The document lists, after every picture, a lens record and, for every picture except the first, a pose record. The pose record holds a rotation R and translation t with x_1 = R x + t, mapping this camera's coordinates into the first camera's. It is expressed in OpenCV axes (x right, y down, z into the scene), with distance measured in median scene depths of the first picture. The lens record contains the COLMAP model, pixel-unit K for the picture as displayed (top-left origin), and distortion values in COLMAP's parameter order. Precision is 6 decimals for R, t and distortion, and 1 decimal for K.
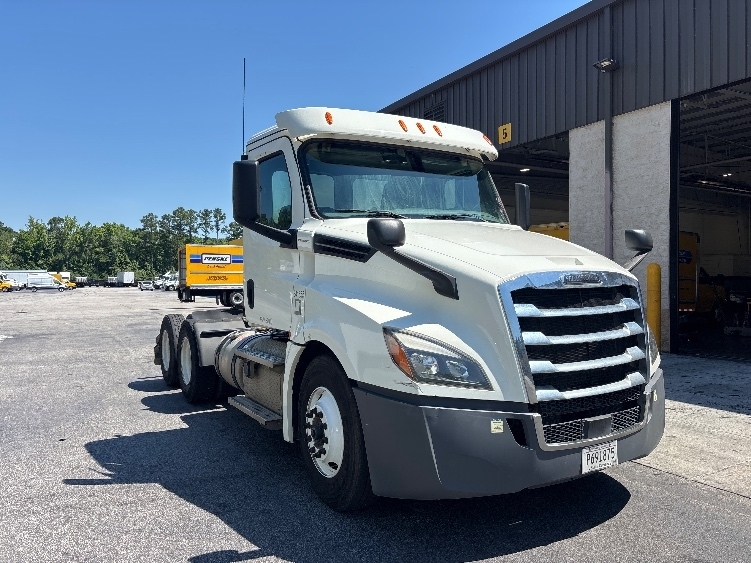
lens RADIAL K [[590.9, 0, 373.8], [0, 590.9, 284.4], [0, 0, 1]] dist [0.087182, -0.012748]
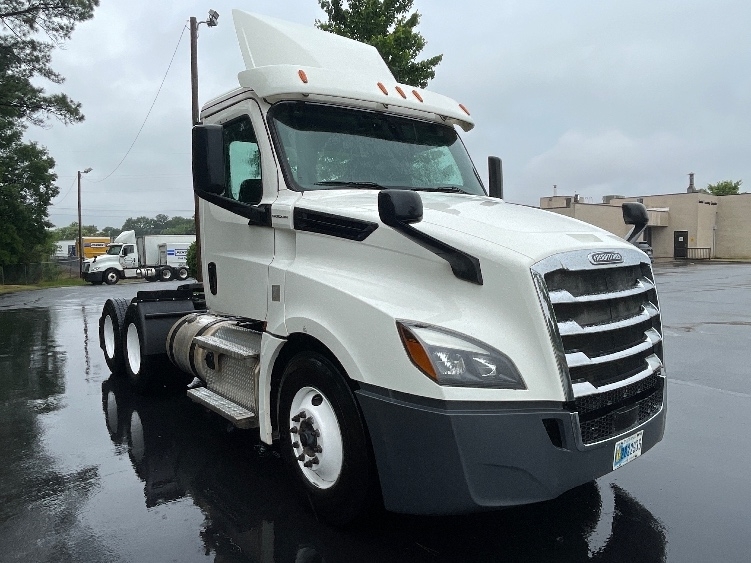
lens RADIAL K [[553.8, 0, 373.9], [0, 553.8, 280.0], [0, 0, 1]] dist [-0.001920, 0.003085]
pose [[0.991750, -0.020593, 0.126521, -0.104284], [0.015146, 0.998923, 0.043866, -0.017804], [-0.127288, -0.041588, 0.990994, 0.209166]]
